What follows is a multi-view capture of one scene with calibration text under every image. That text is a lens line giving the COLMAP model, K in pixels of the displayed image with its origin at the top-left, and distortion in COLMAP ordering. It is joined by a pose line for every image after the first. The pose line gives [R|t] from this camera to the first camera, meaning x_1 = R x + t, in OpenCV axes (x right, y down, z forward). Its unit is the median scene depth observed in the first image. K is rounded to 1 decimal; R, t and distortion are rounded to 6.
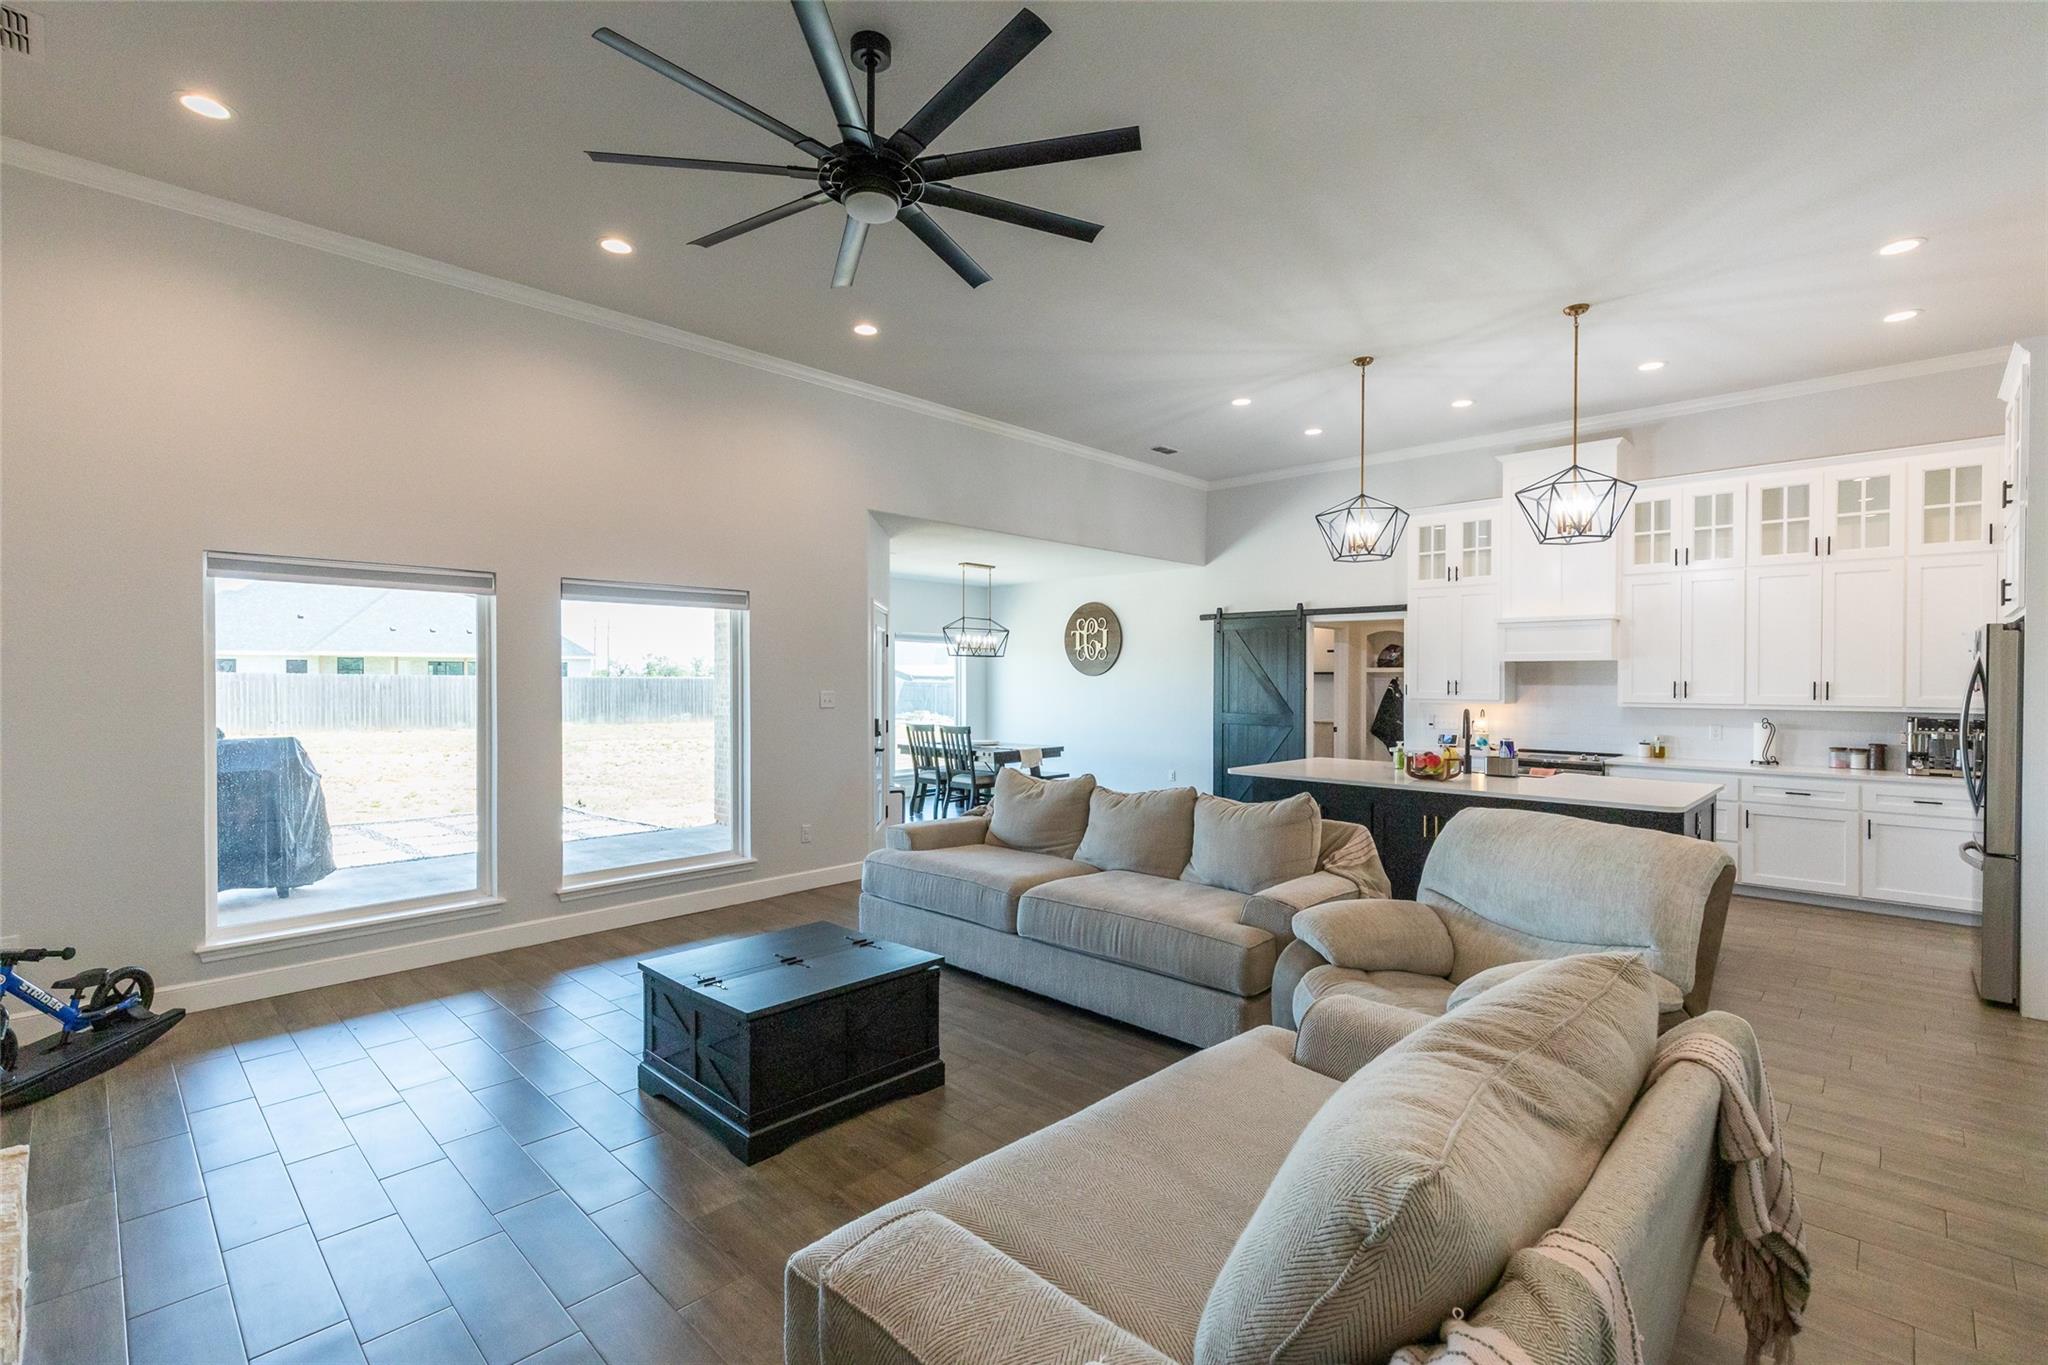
lens RADIAL K [[913.6, 0, 1028.0], [0, 913.6, 685.1], [0, 0, 1]] dist [0.003944, 0.000044]
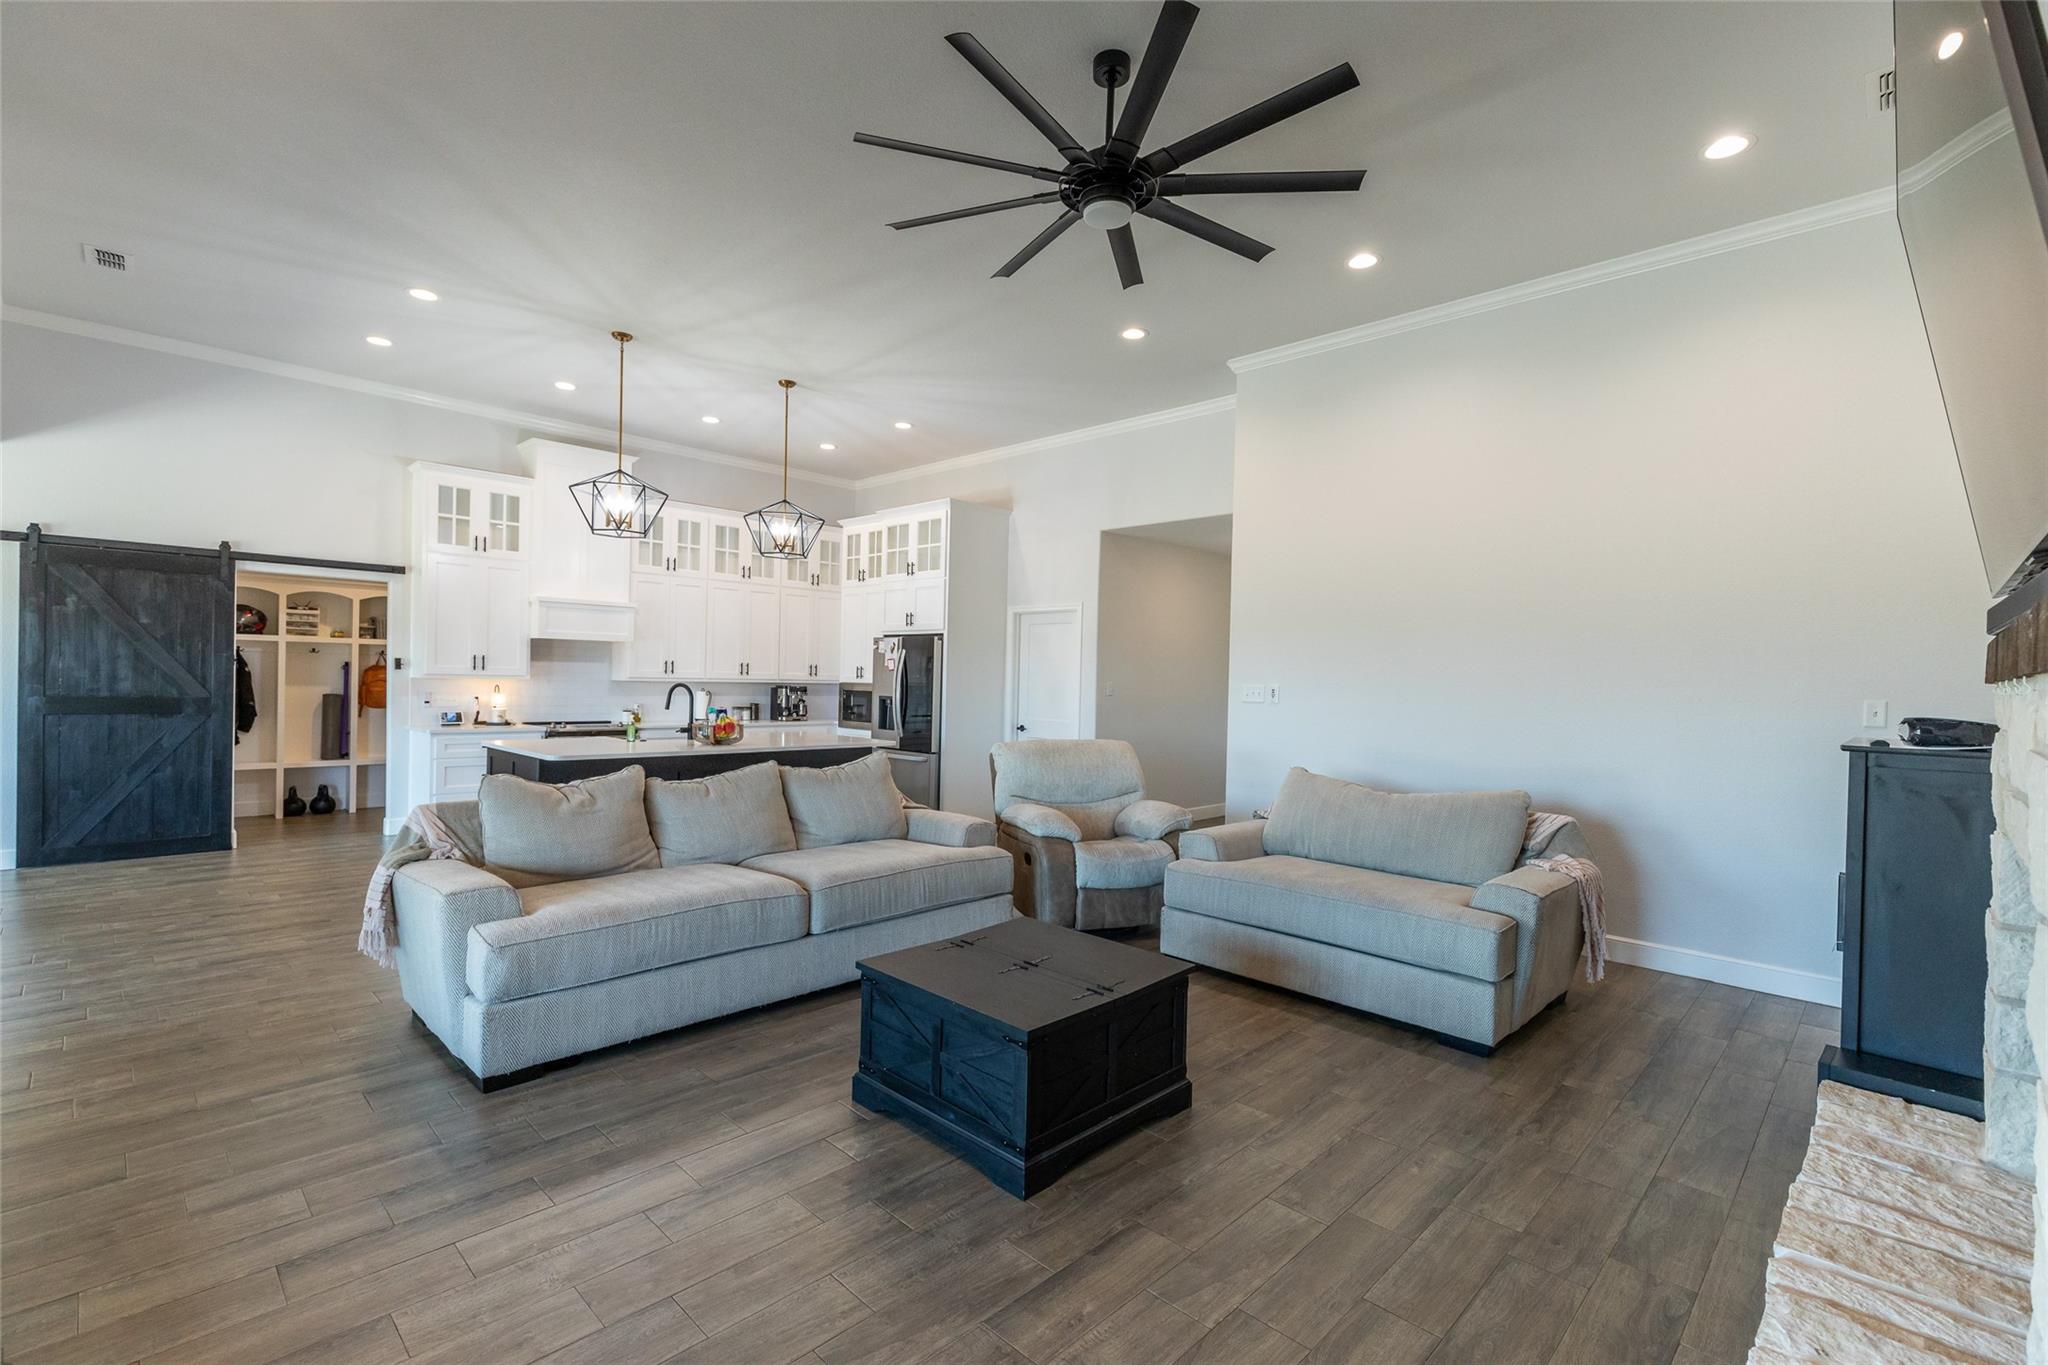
lens RADIAL K [[913.6, 0, 1021.7], [0, 913.6, 698.9], [0, 0, 1]] dist [0.003944, 0.000044]
pose [[0.009497, -0.028359, 0.999553, -0.571815], [-0.017520, 0.999440, 0.028523, 0.004153], [-0.999801, -0.017783, 0.008995, 0.490512]]
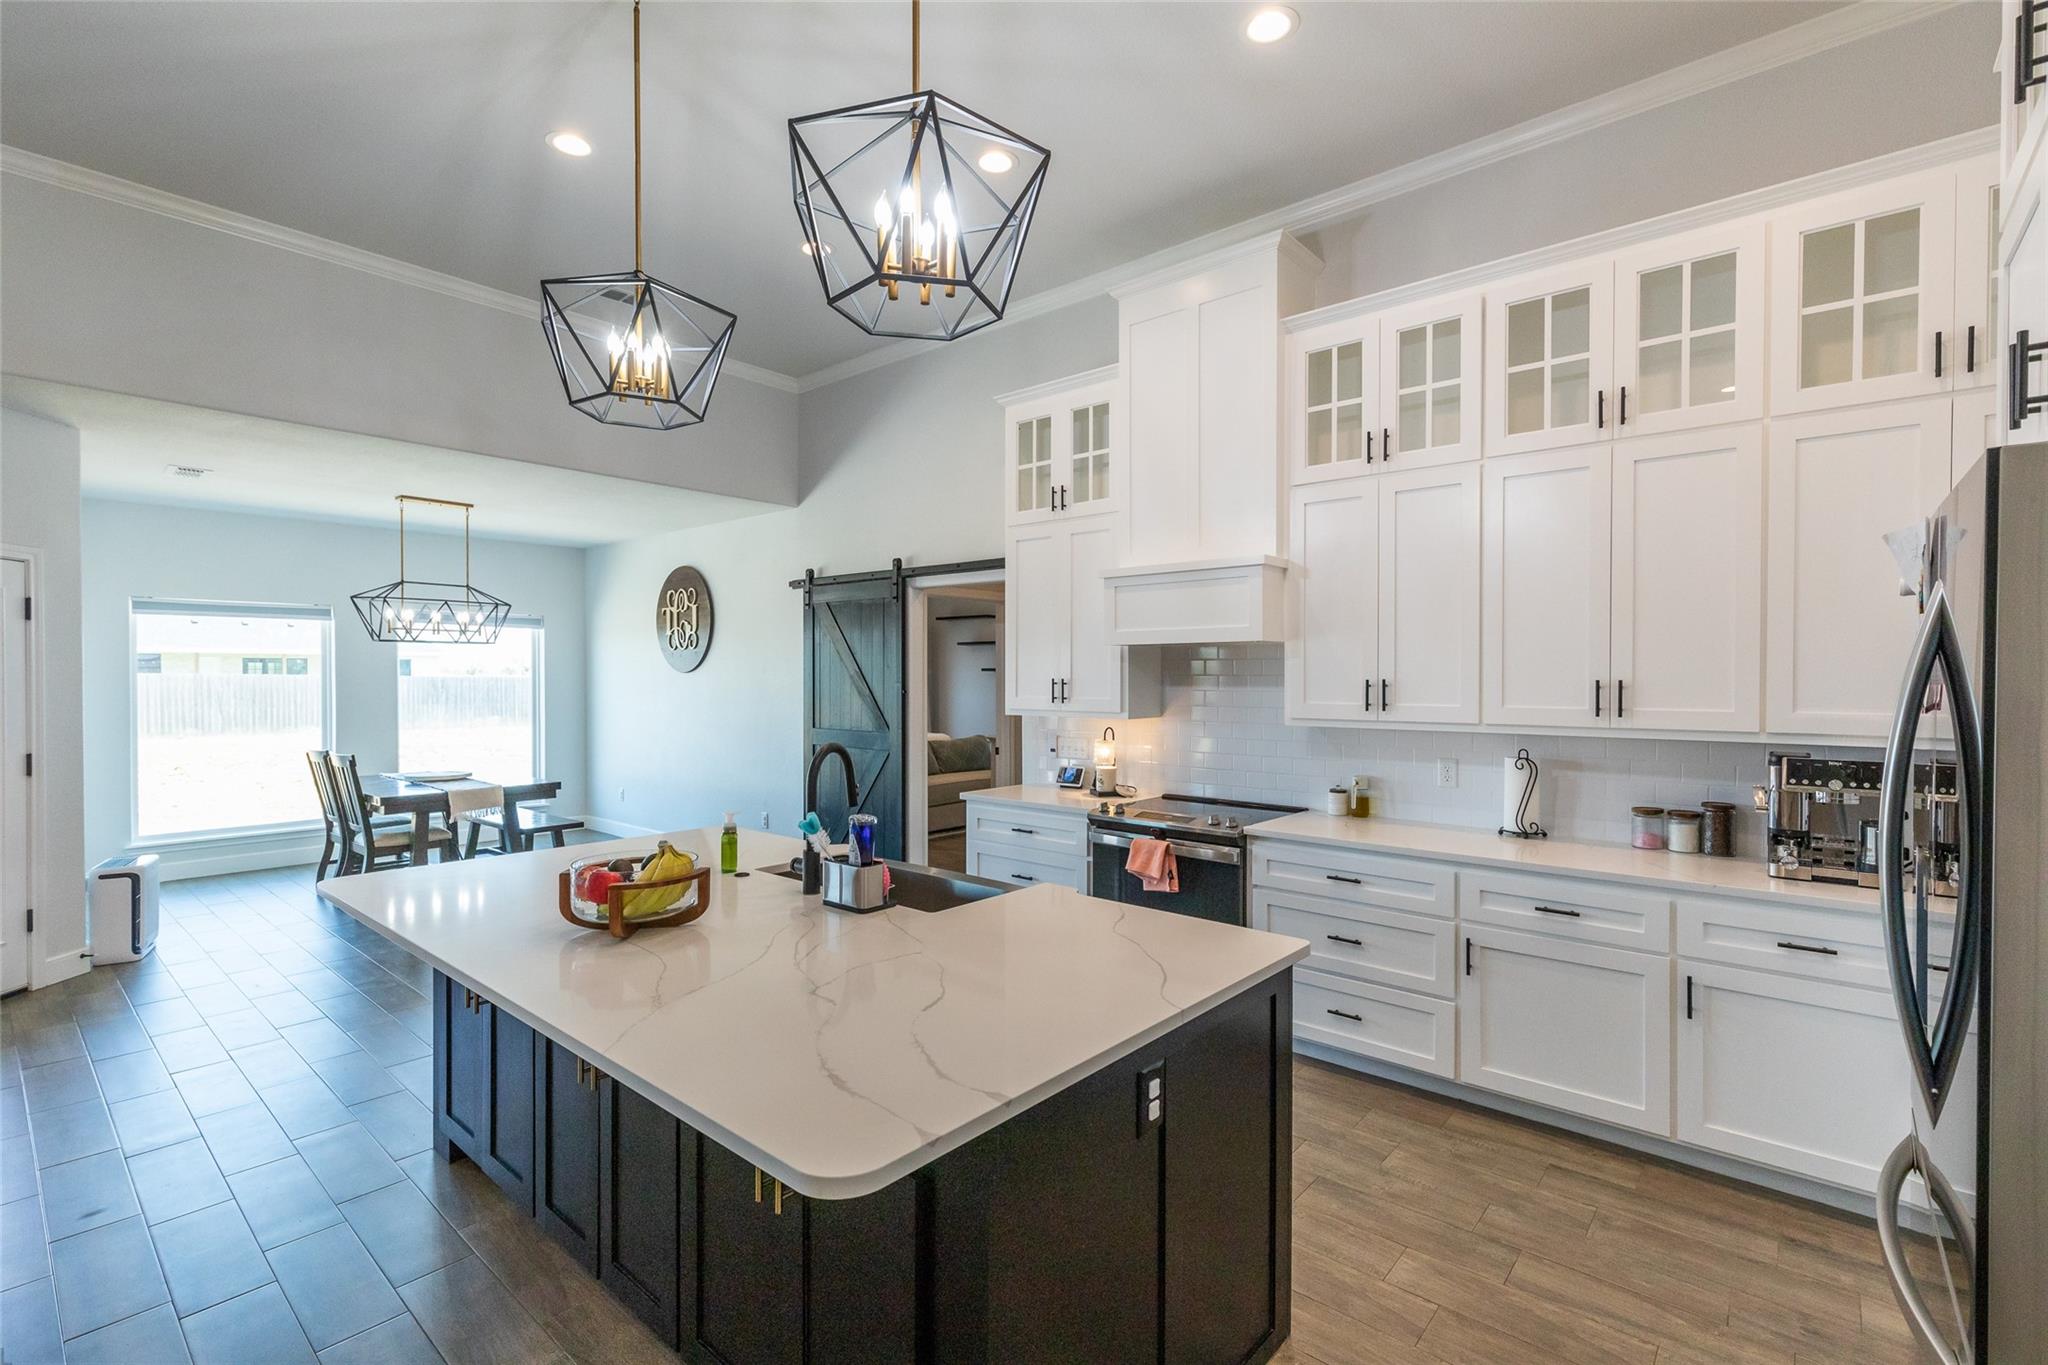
lens RADIAL K [[913.6, 0, 1035.0], [0, 913.6, 686.4], [0, 0, 1]] dist [0.003944, 0.000044]
pose [[0.998205, -0.000637, 0.059883, 0.481308], [0.000511, 0.999998, 0.002132, -0.001431], [-0.059885, -0.002098, 0.998203, 0.479452]]
